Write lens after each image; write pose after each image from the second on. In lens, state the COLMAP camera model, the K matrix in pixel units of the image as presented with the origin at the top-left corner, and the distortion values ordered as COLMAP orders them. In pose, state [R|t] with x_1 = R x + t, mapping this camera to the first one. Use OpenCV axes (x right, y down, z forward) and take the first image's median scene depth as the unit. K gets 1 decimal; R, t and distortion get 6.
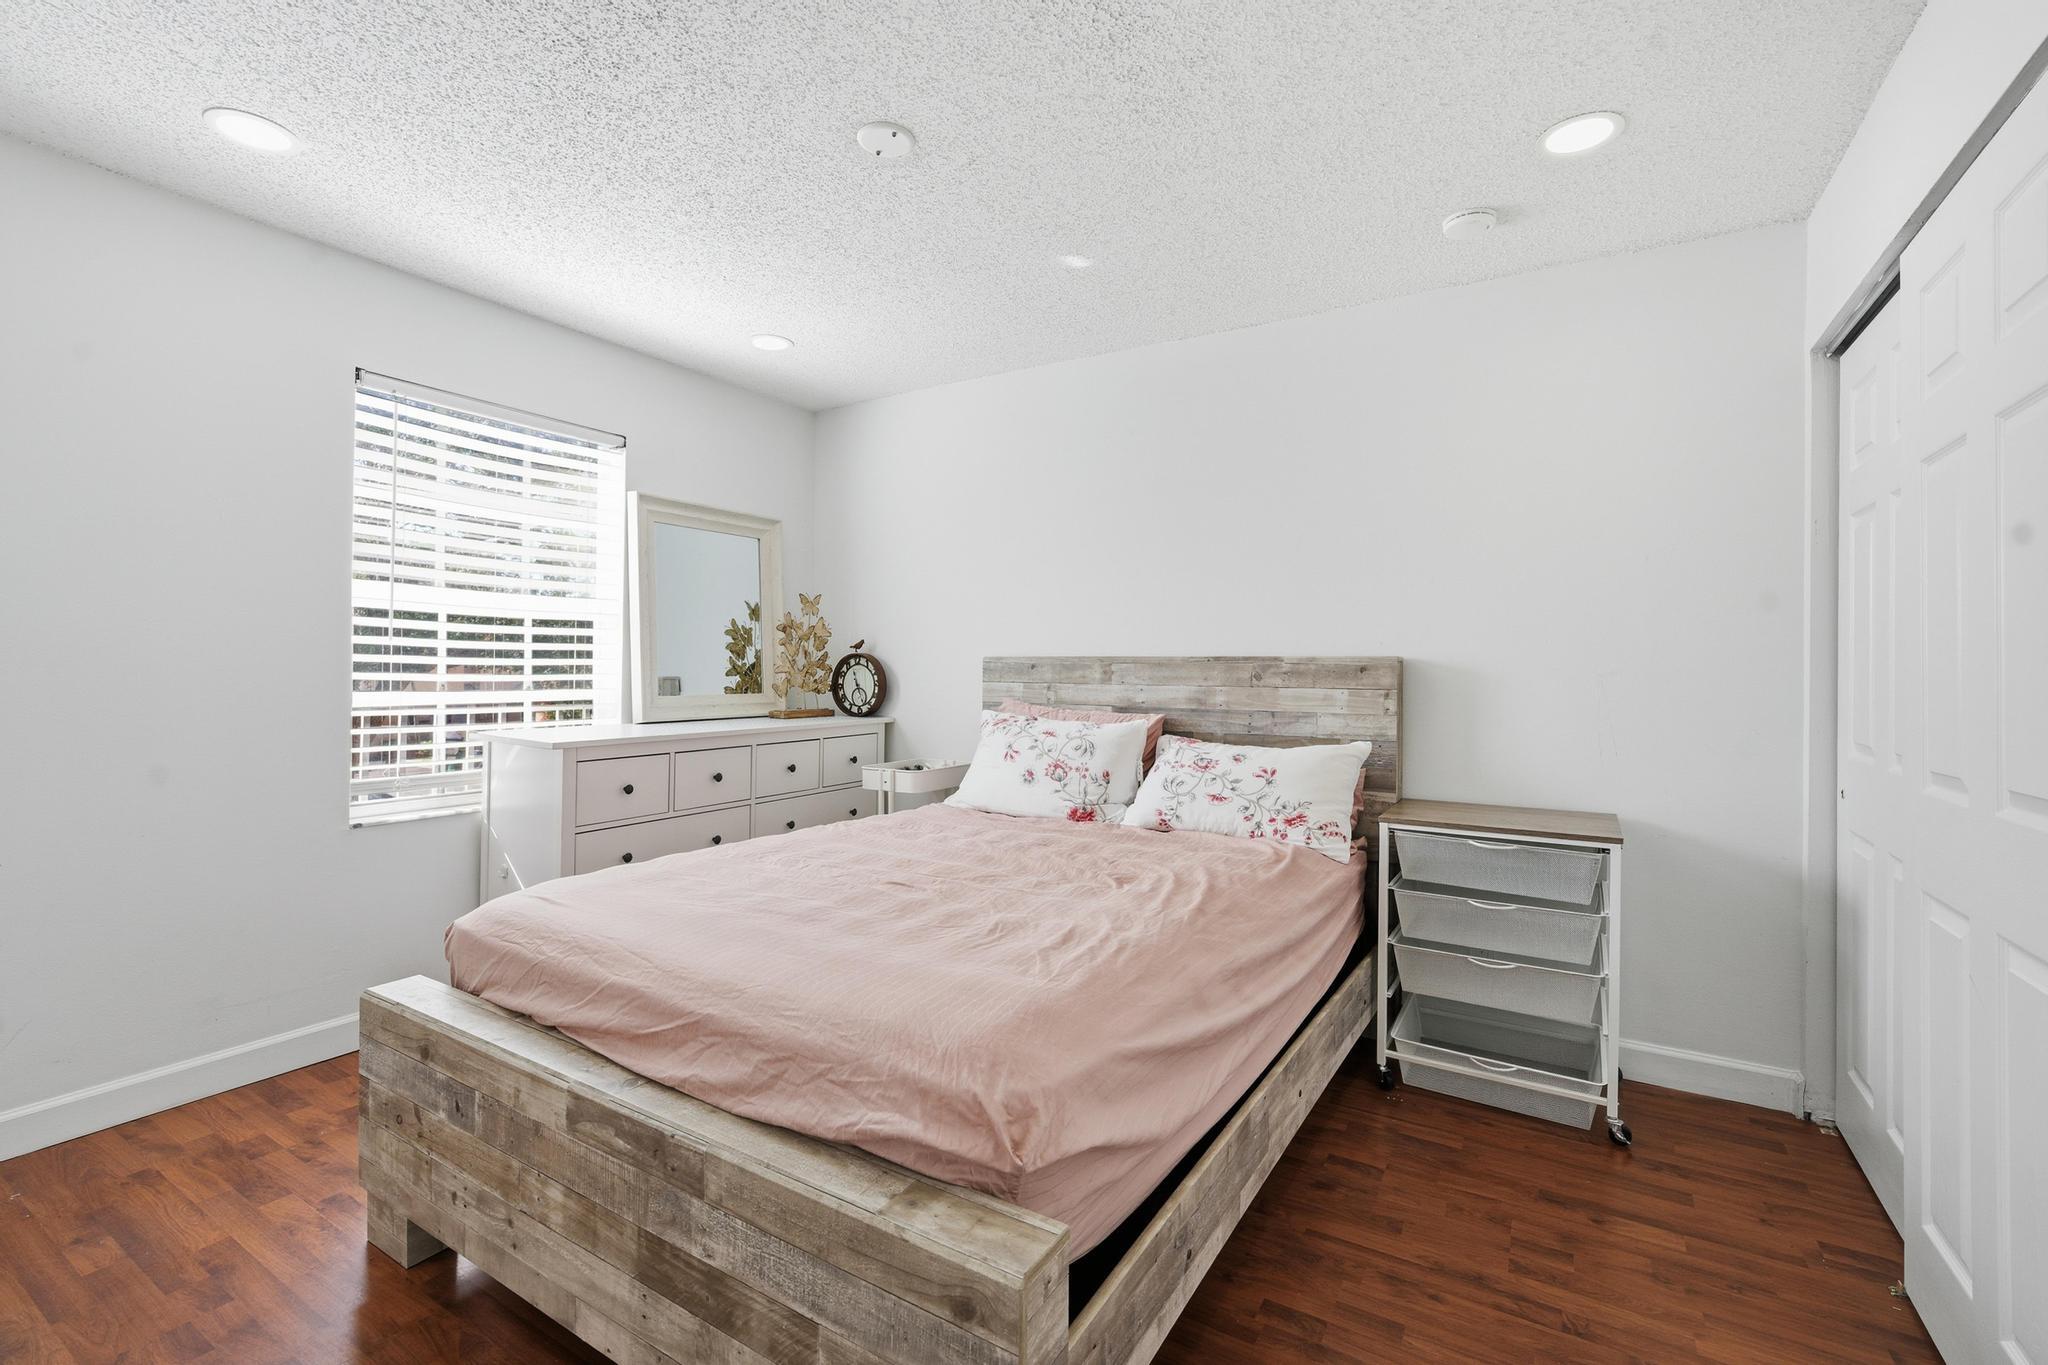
lens RADIAL K [[902.2, 0, 1017.5], [0, 902.2, 673.2], [0, 0, 1]] dist [-0.002416, 0.000407]
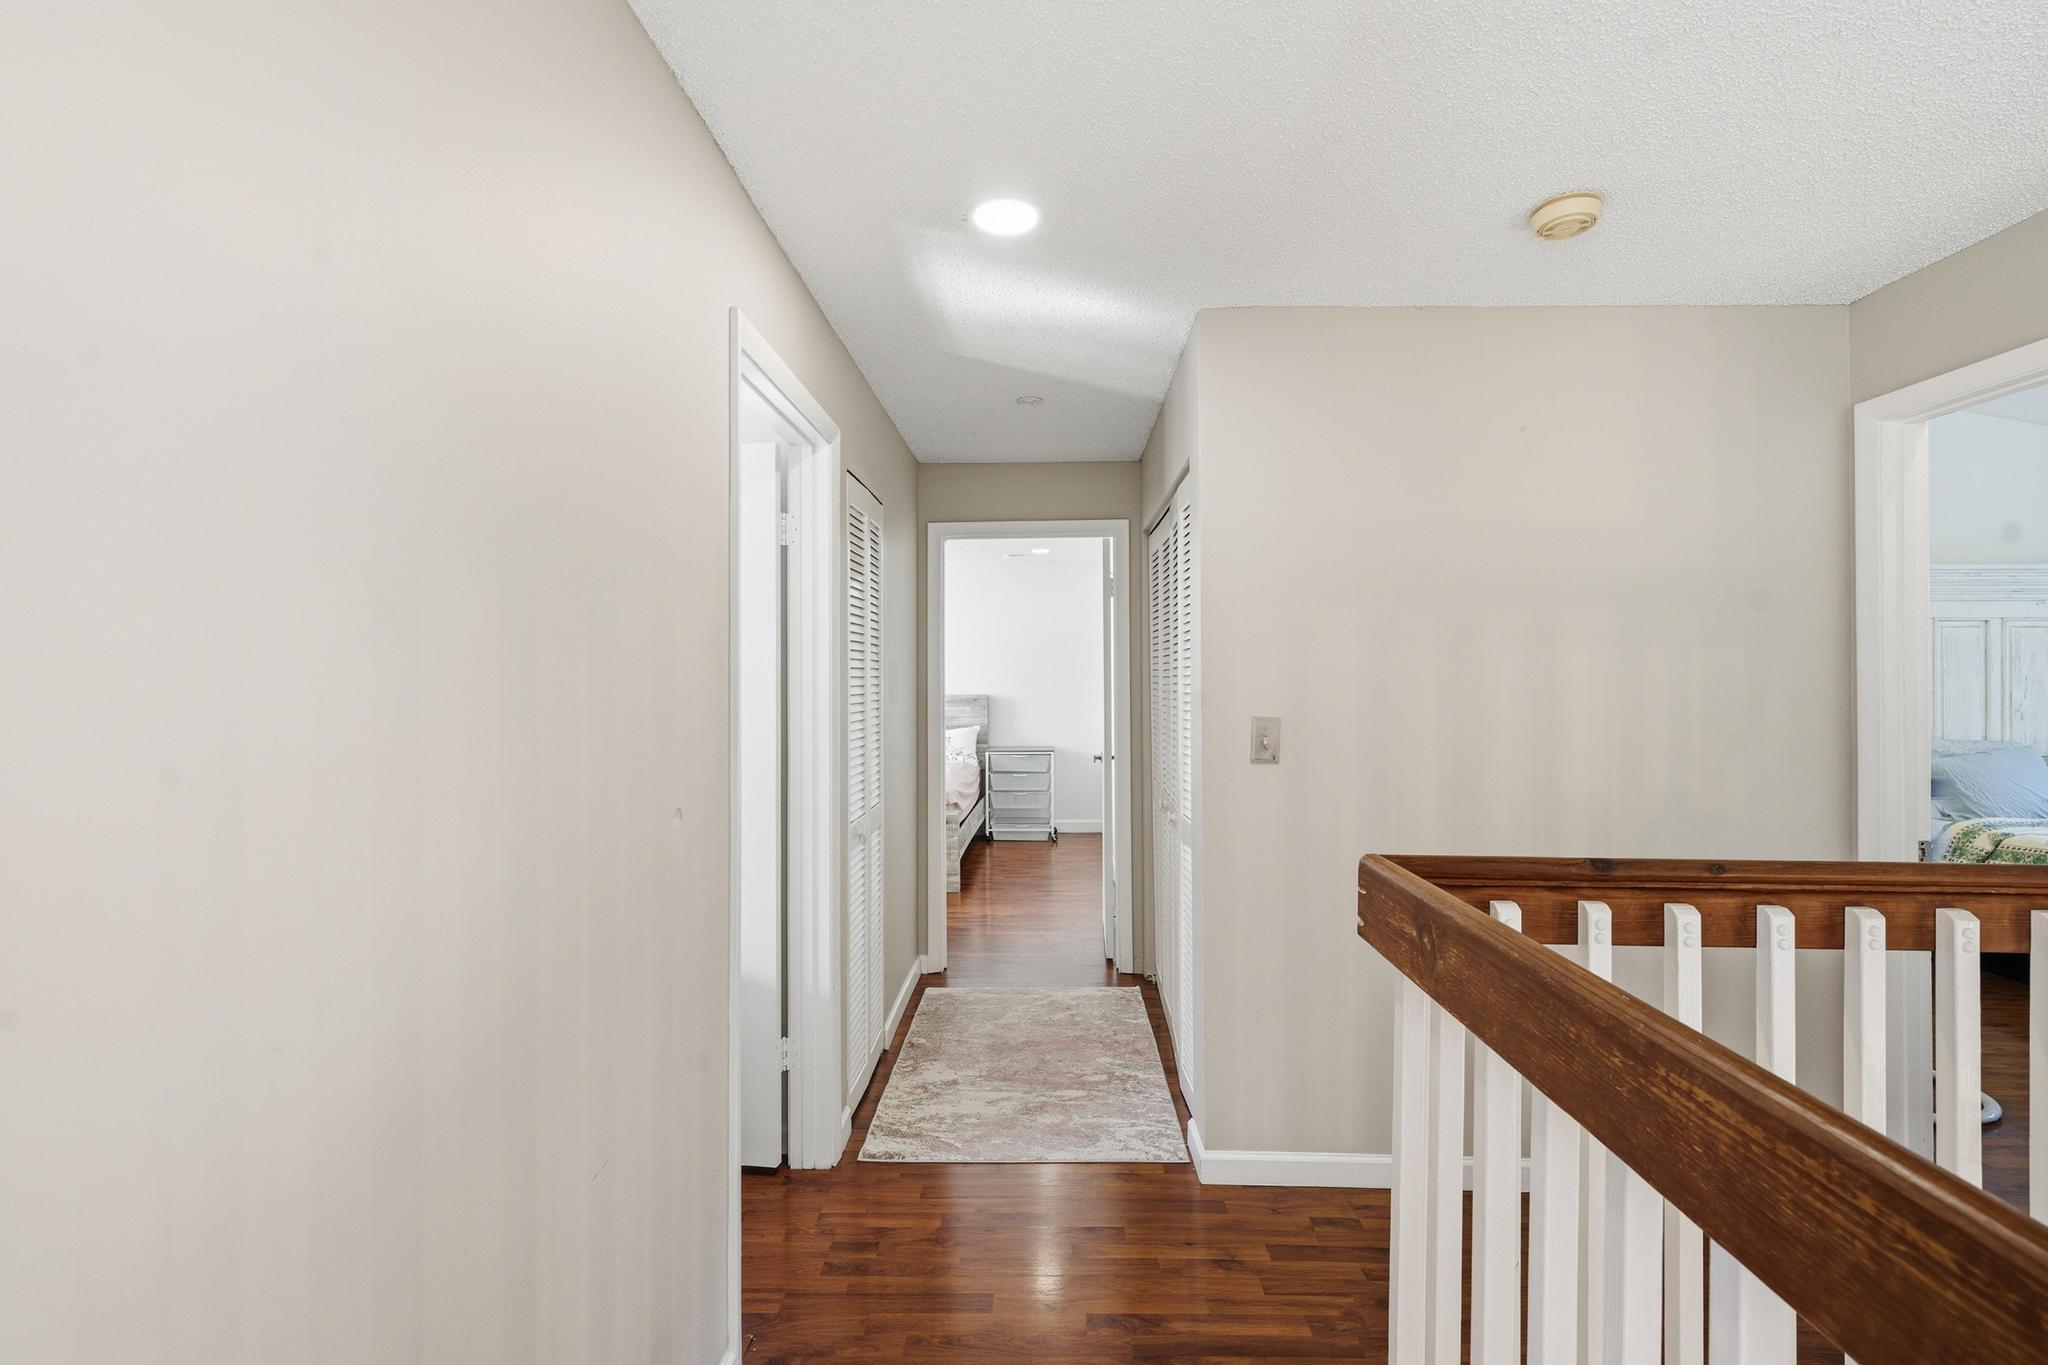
lens RADIAL K [[916.1, 0, 1020.0], [0, 916.1, 681.3], [0, 0, 1]] dist [0.000363, 0.000396]
pose [[0.857681, -0.005740, 0.514151, -1.035091], [0.006394, 0.999979, 0.000497, -0.067298], [-0.514143, 0.002861, 0.857700, -1.617546]]
